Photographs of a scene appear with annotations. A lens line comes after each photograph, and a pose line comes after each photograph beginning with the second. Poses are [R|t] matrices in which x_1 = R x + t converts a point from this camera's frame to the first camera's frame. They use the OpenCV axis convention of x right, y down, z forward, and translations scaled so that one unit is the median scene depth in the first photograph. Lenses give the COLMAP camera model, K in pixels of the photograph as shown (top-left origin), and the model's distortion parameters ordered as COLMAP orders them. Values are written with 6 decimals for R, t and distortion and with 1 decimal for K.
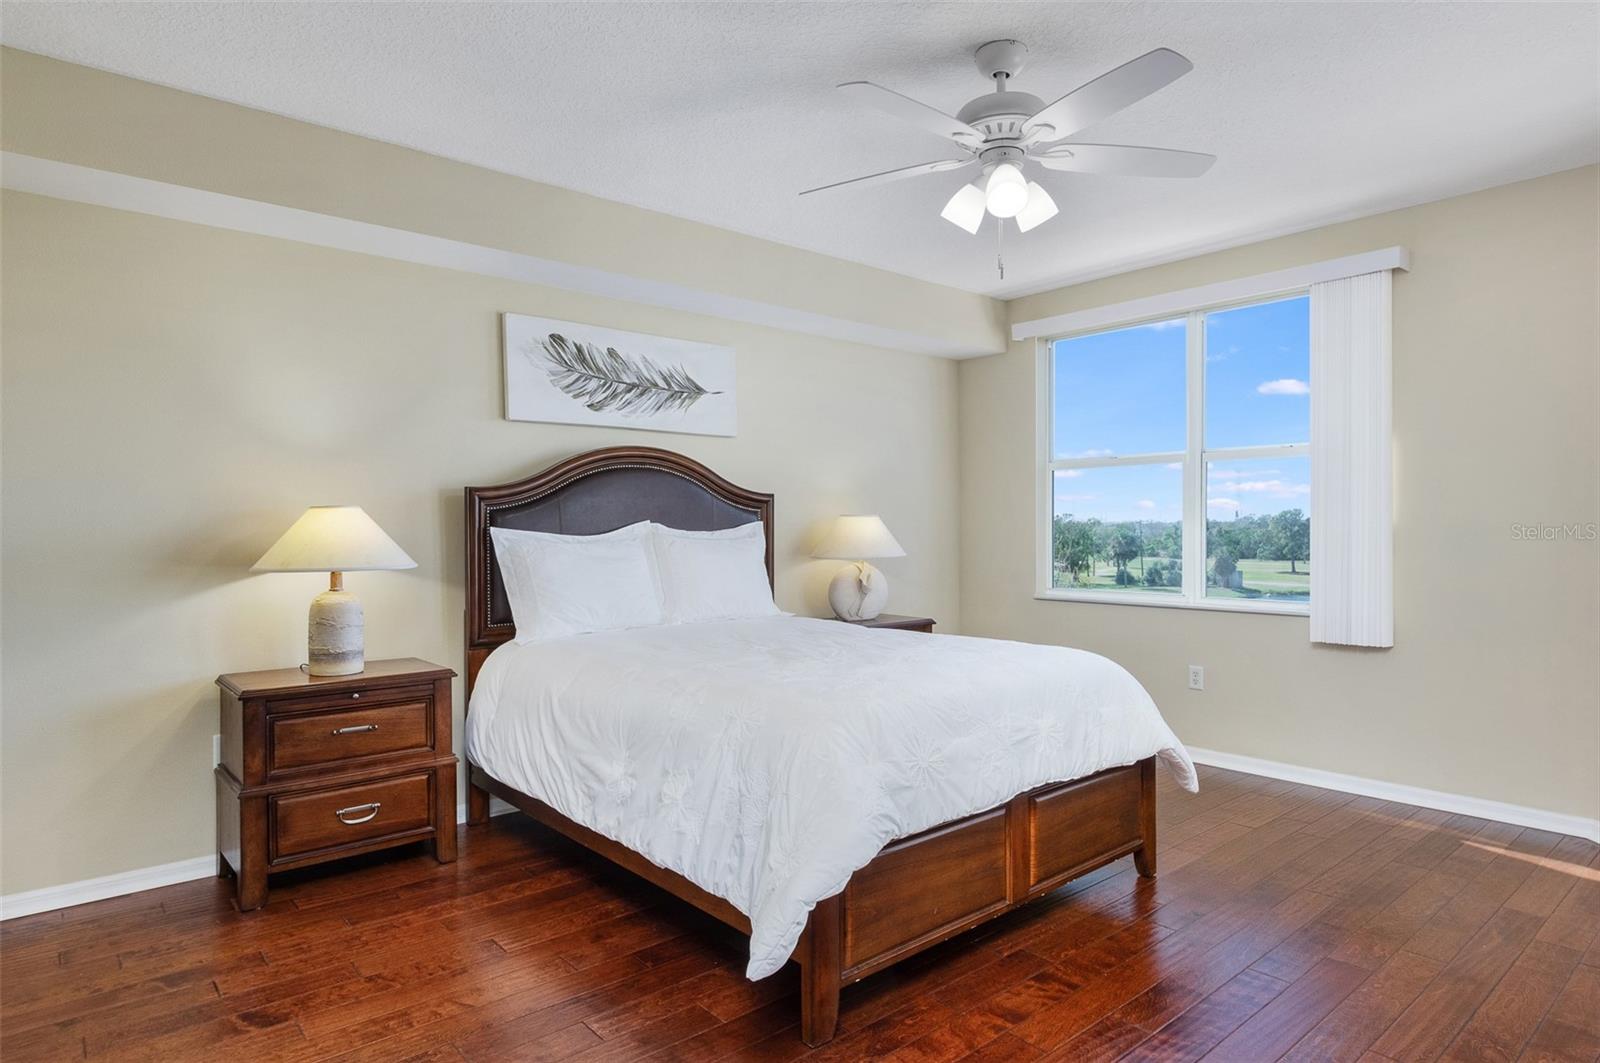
lens RADIAL K [[913.0, 0, 804.6], [0, 913.0, 537.6], [0, 0, 1]] dist [0.006095, 0.000215]
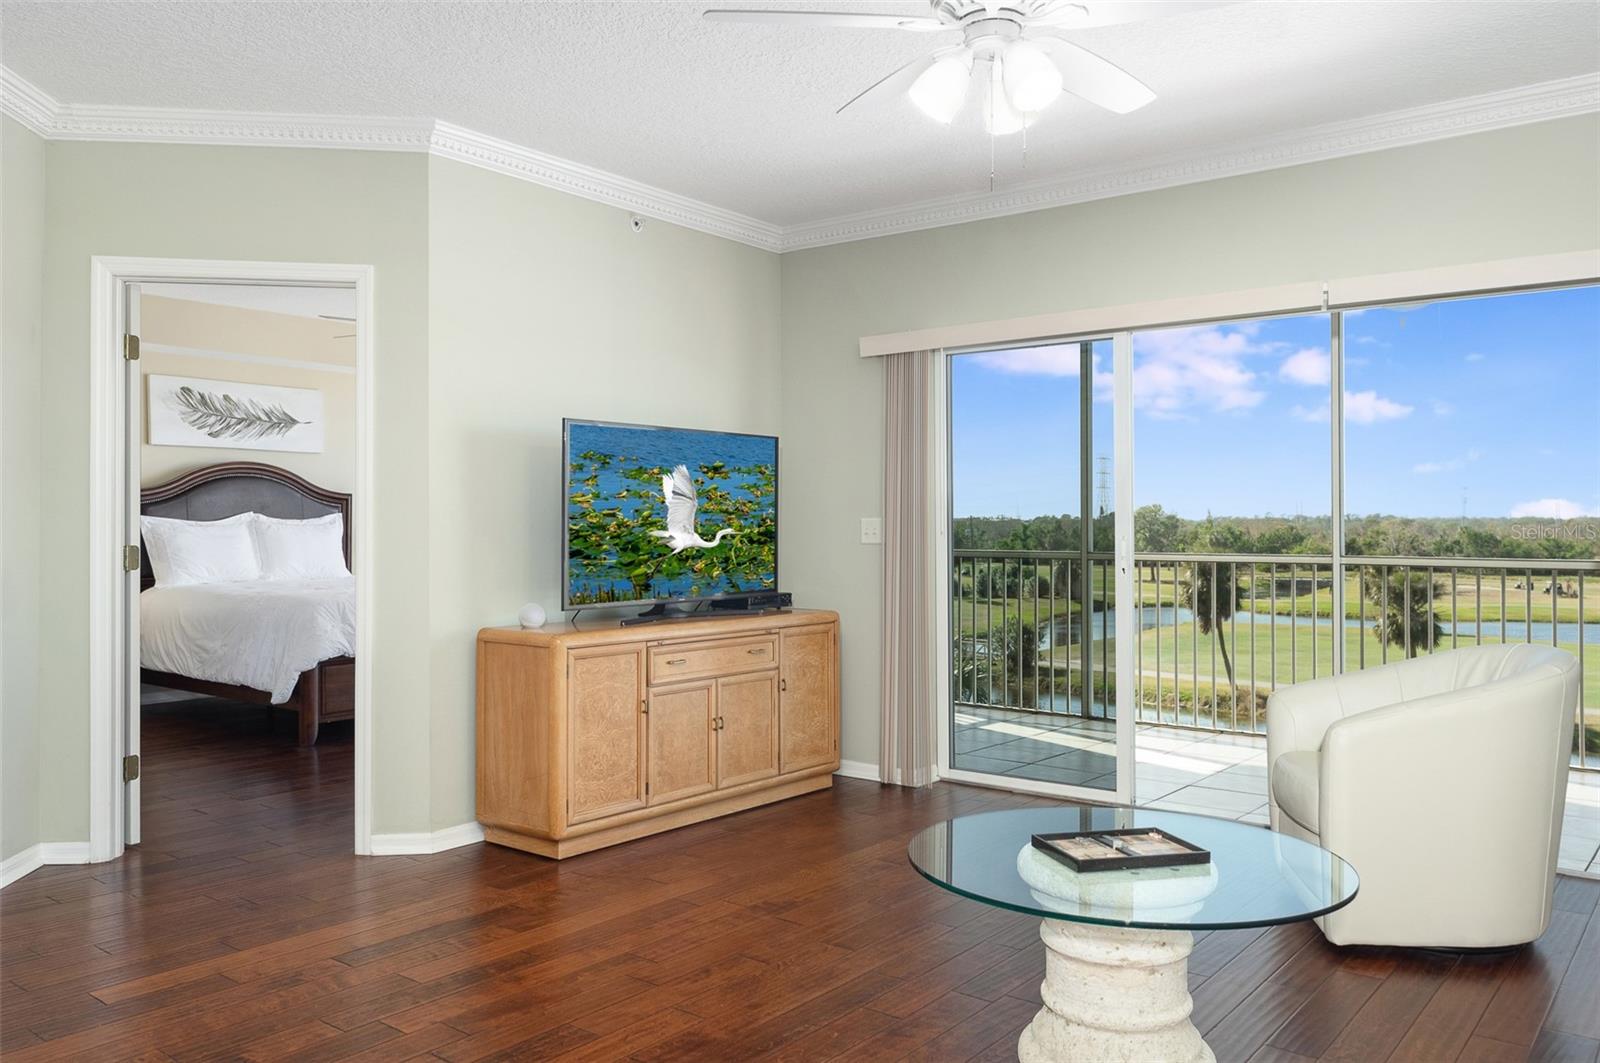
lens RADIAL K [[1223.1, 0, 798.3], [0, 1223.1, 520.8], [0, 0, 1]] dist [0.012195, -0.000743]
pose [[0.980577, 0.008834, 0.195934, 0.307860], [-0.006367, 0.999892, -0.013219, 0.016241], [-0.196030, 0.011715, 0.980528, -1.119152]]
